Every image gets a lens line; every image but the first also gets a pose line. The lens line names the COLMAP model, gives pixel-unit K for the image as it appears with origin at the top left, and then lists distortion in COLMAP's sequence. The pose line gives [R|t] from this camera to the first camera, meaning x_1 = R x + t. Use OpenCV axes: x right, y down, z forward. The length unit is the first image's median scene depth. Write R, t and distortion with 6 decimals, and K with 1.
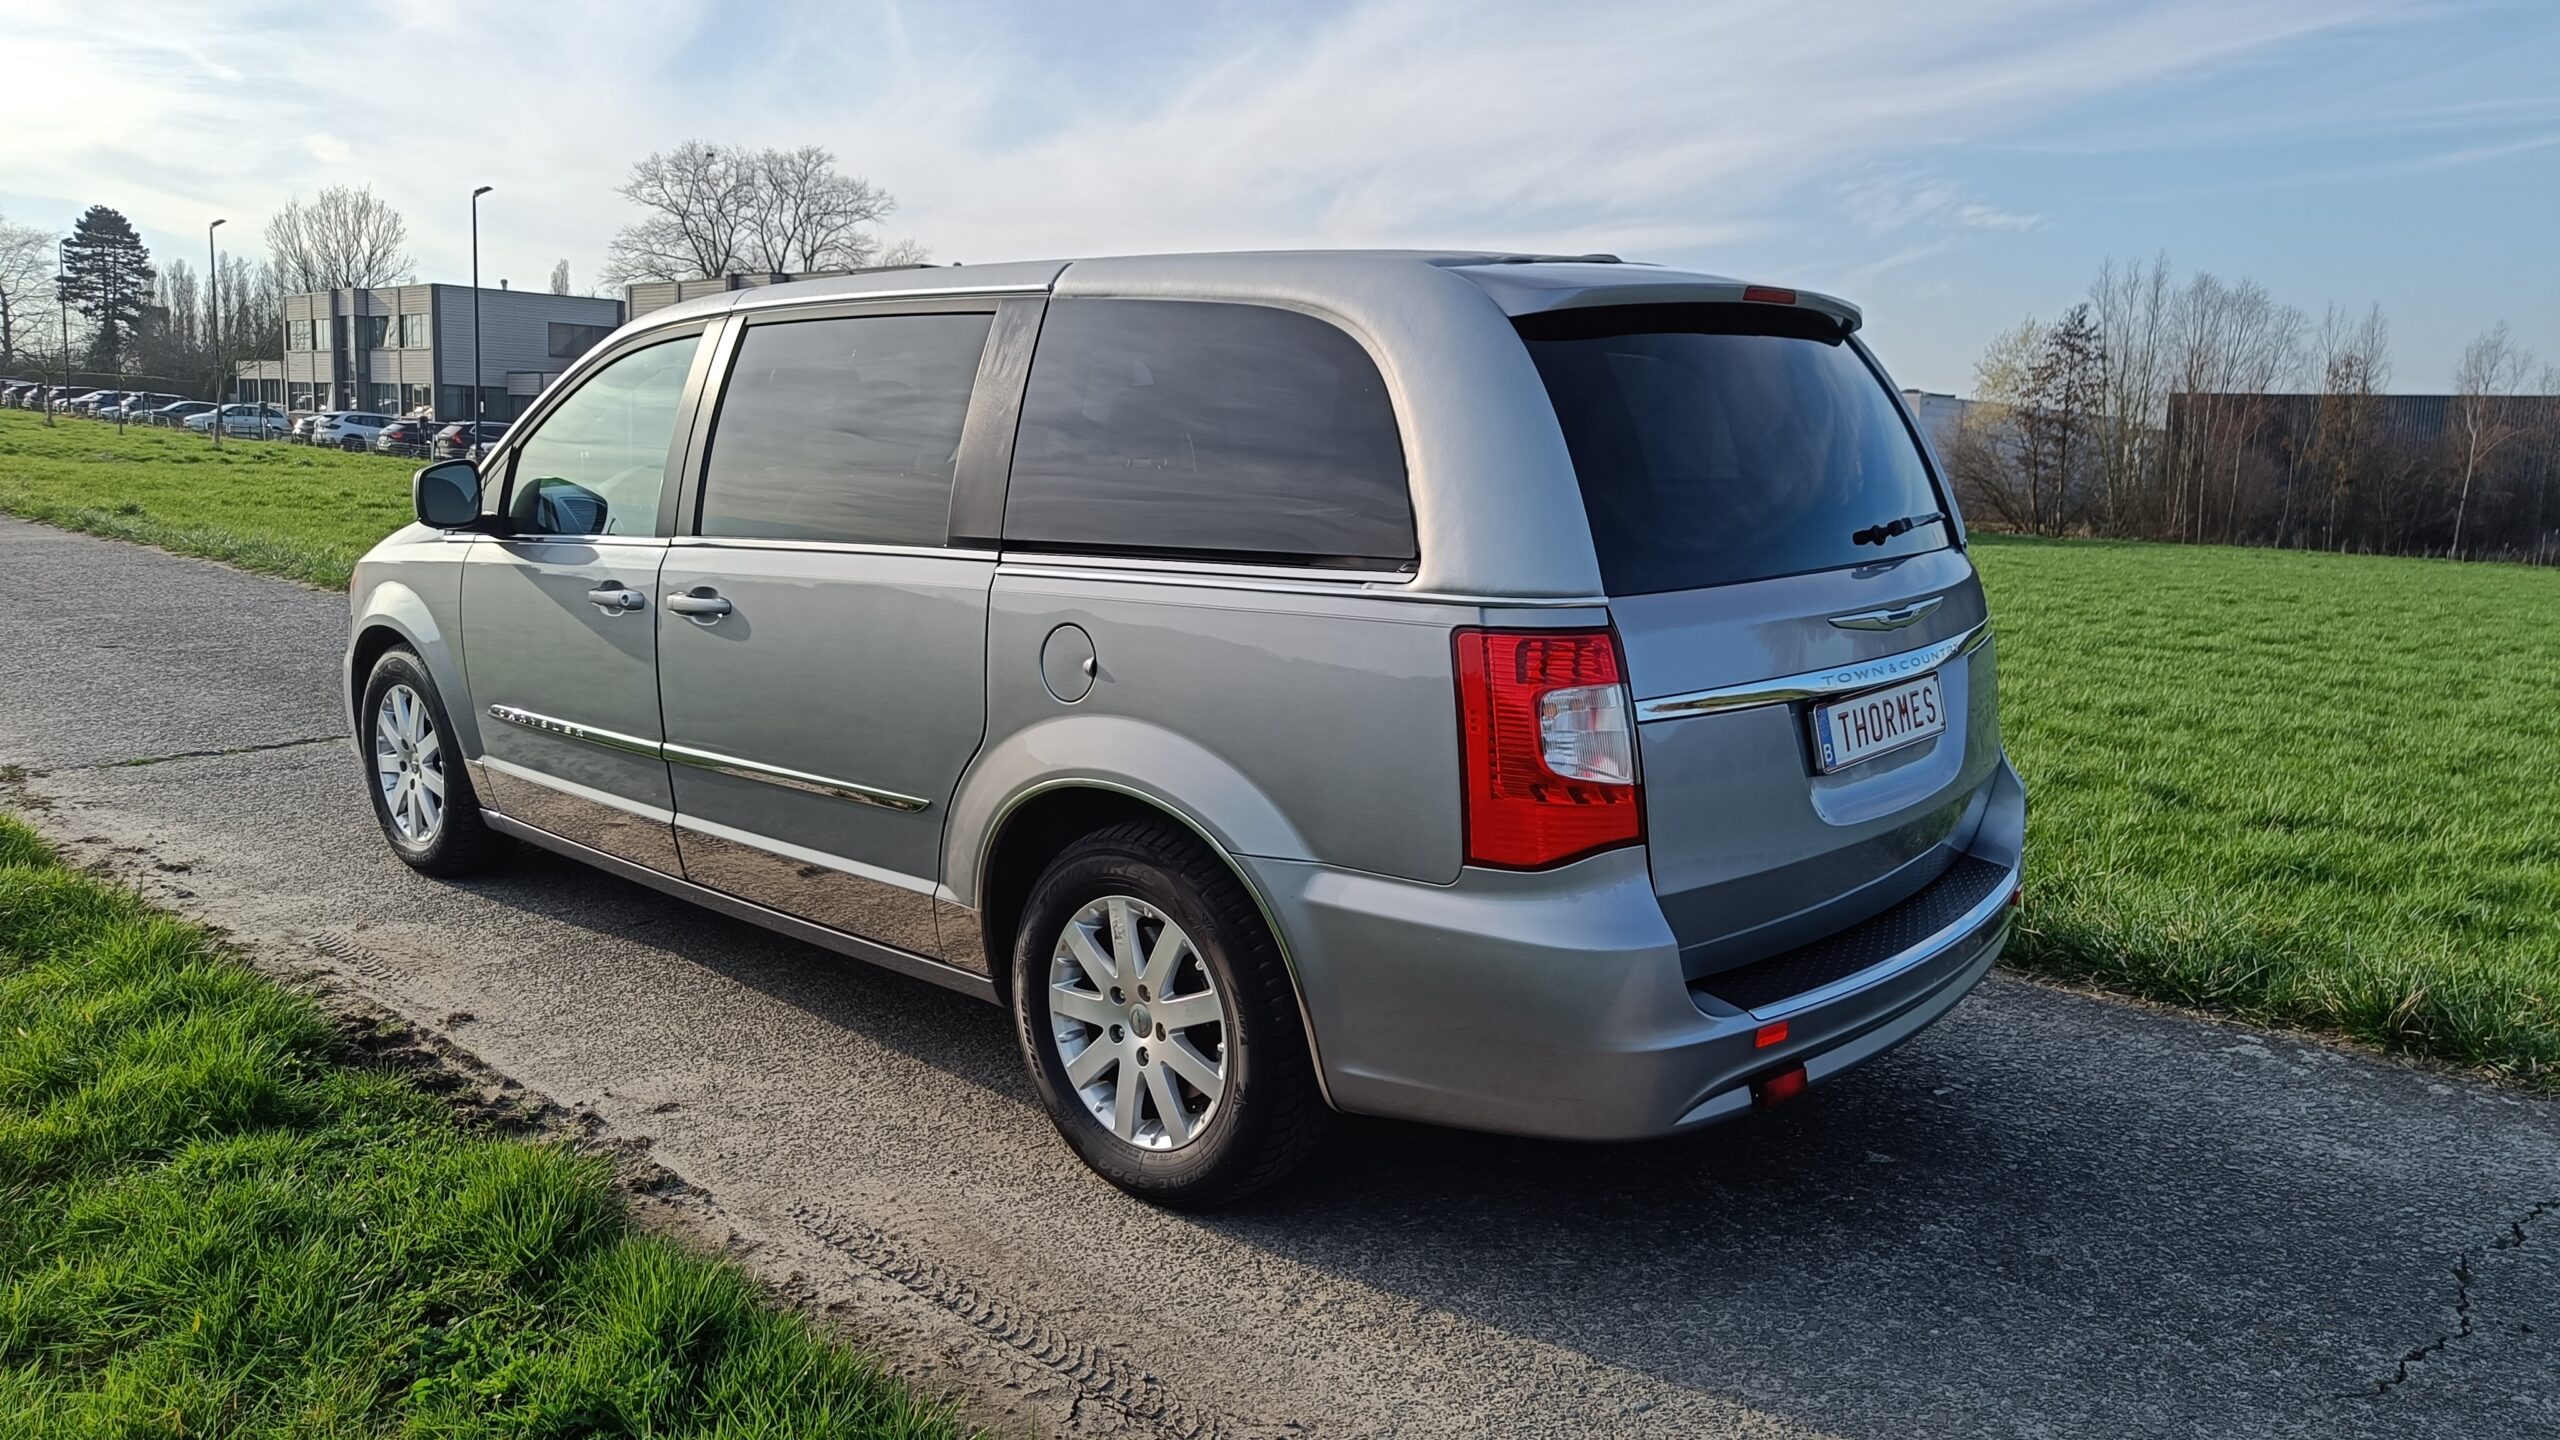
lens RADIAL K [[1788.0, 0, 1283.7], [0, 1788.0, 693.6], [0, 0, 1]] dist [0.002008, 0.001997]
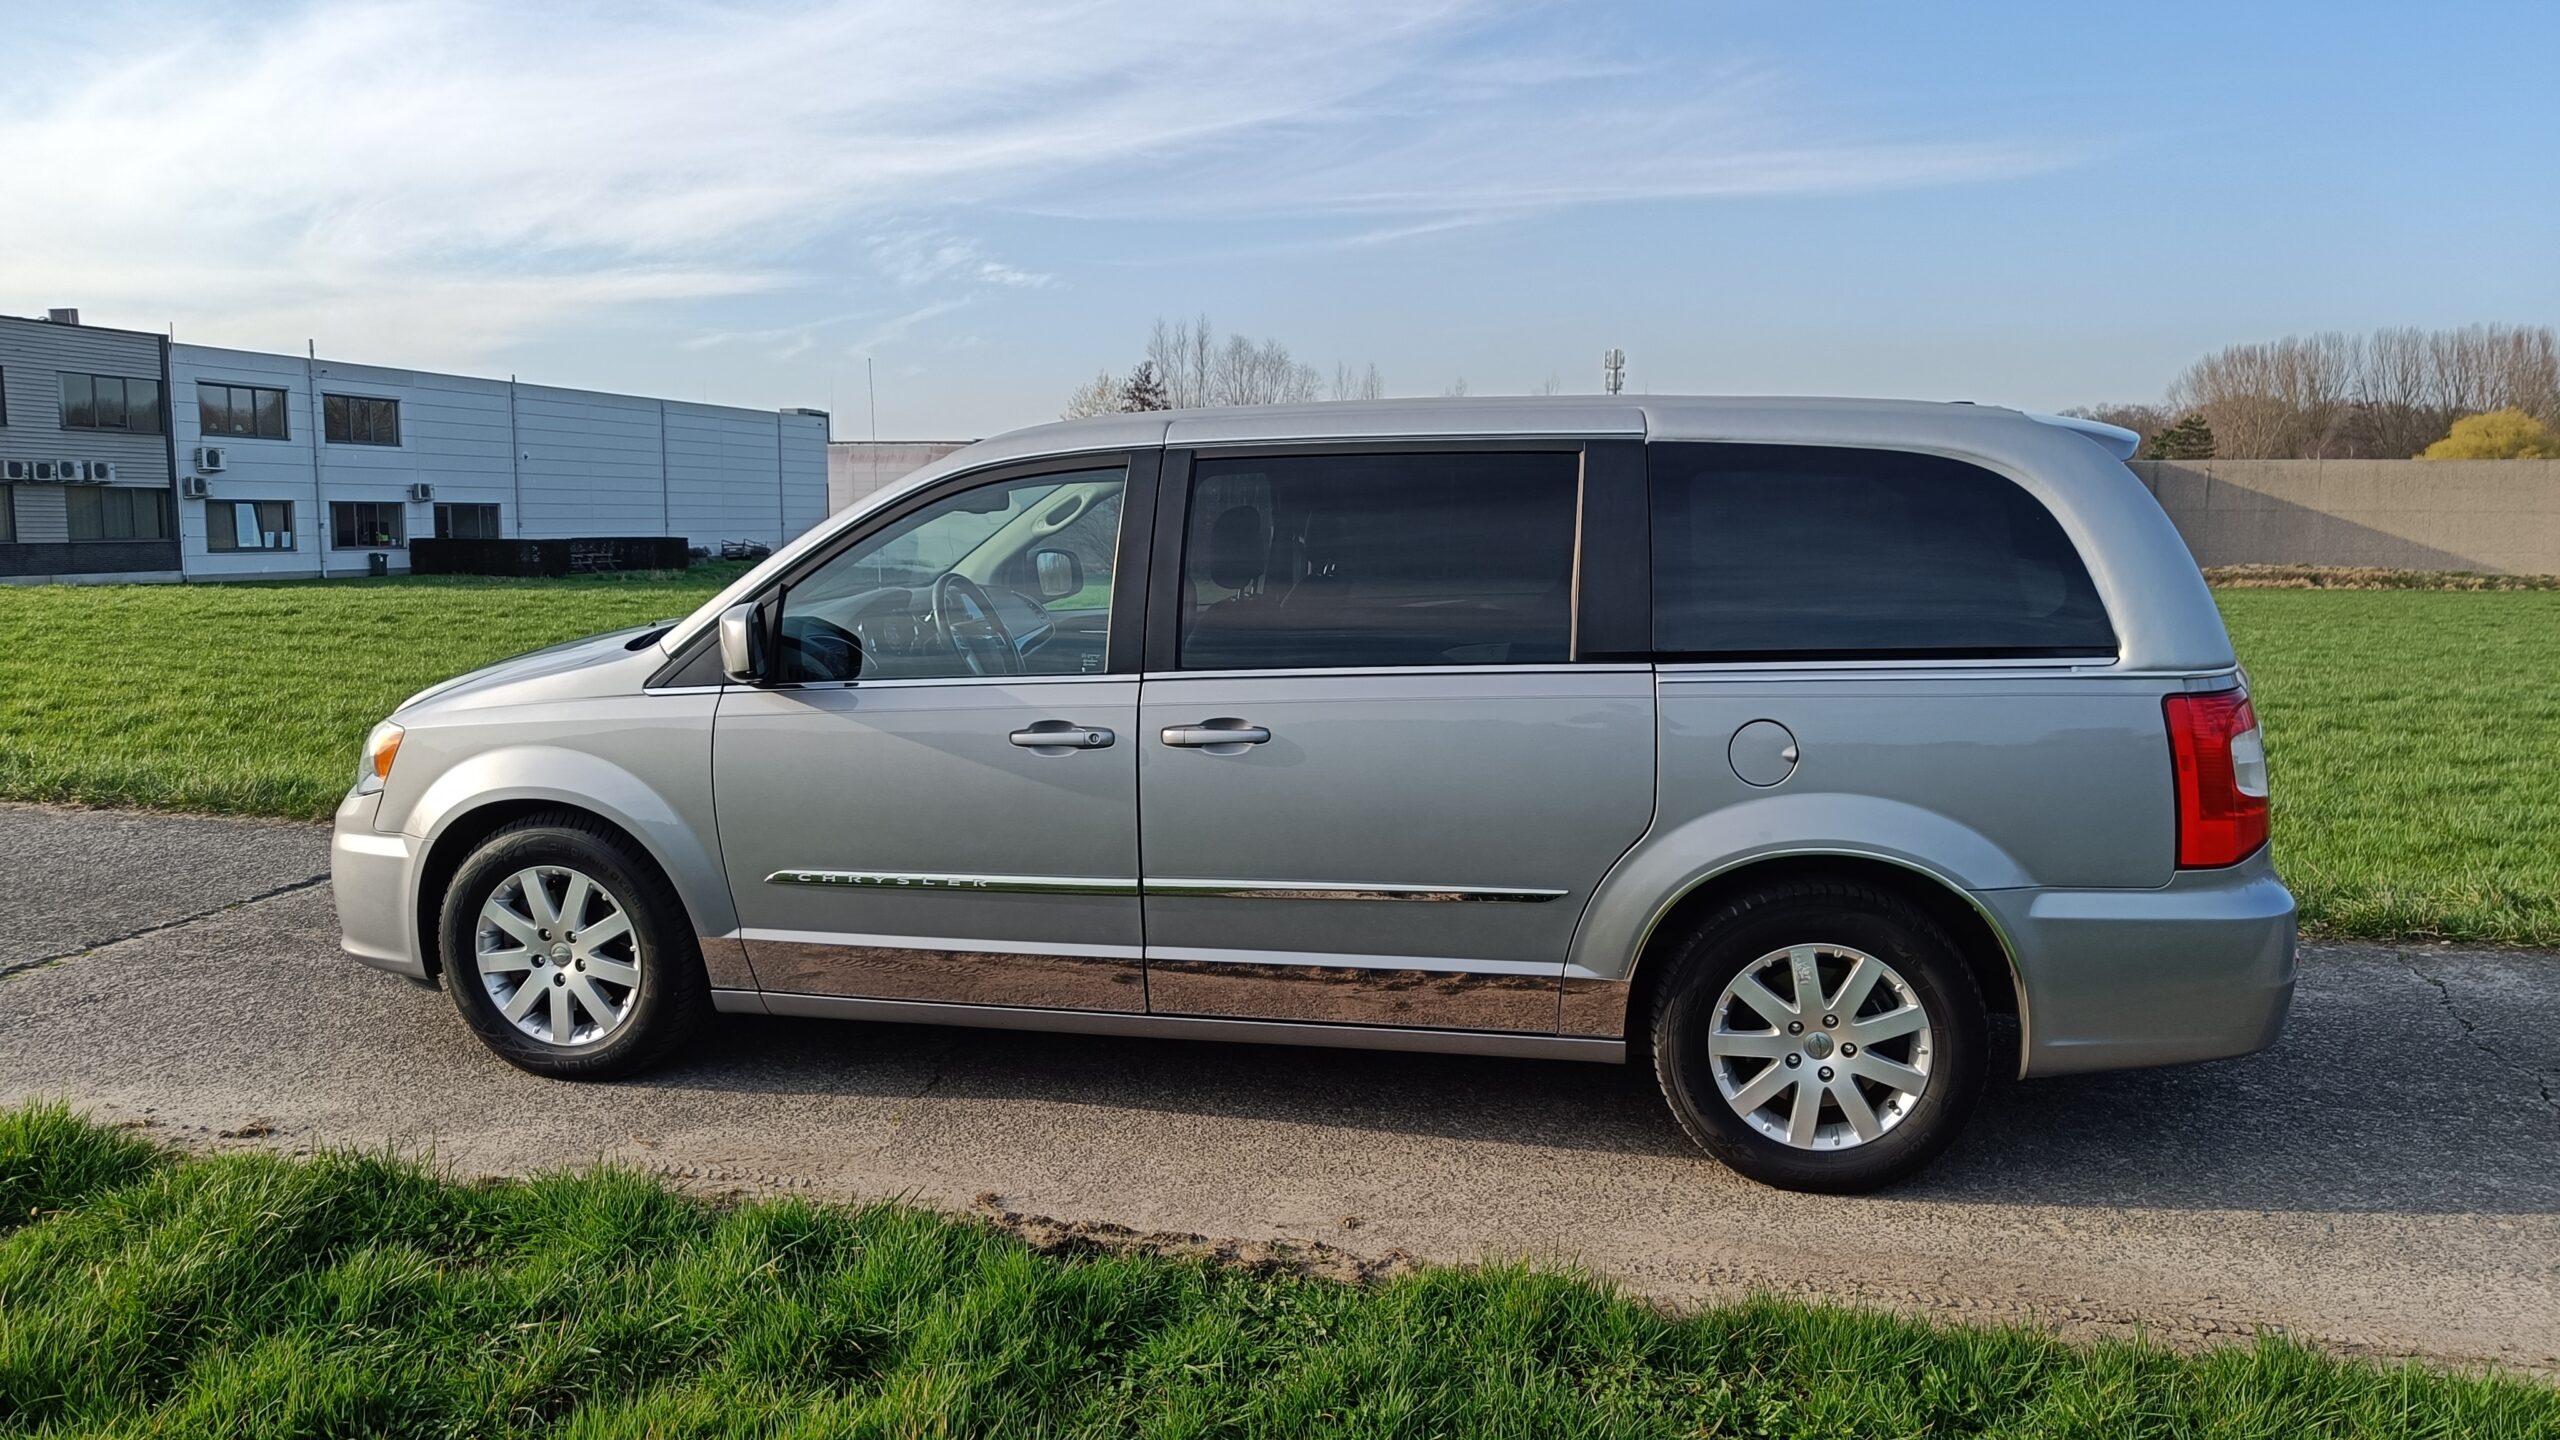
lens RADIAL K [[1788.0, 0, 1284.2], [0, 1788.0, 747.7], [0, 0, 1]] dist [0.002008, 0.001997]
pose [[0.864973, -0.095570, 0.492634, -0.742358], [0.094110, 0.995173, 0.027821, -0.063522], [-0.492915, 0.022298, 0.869792, 0.100790]]
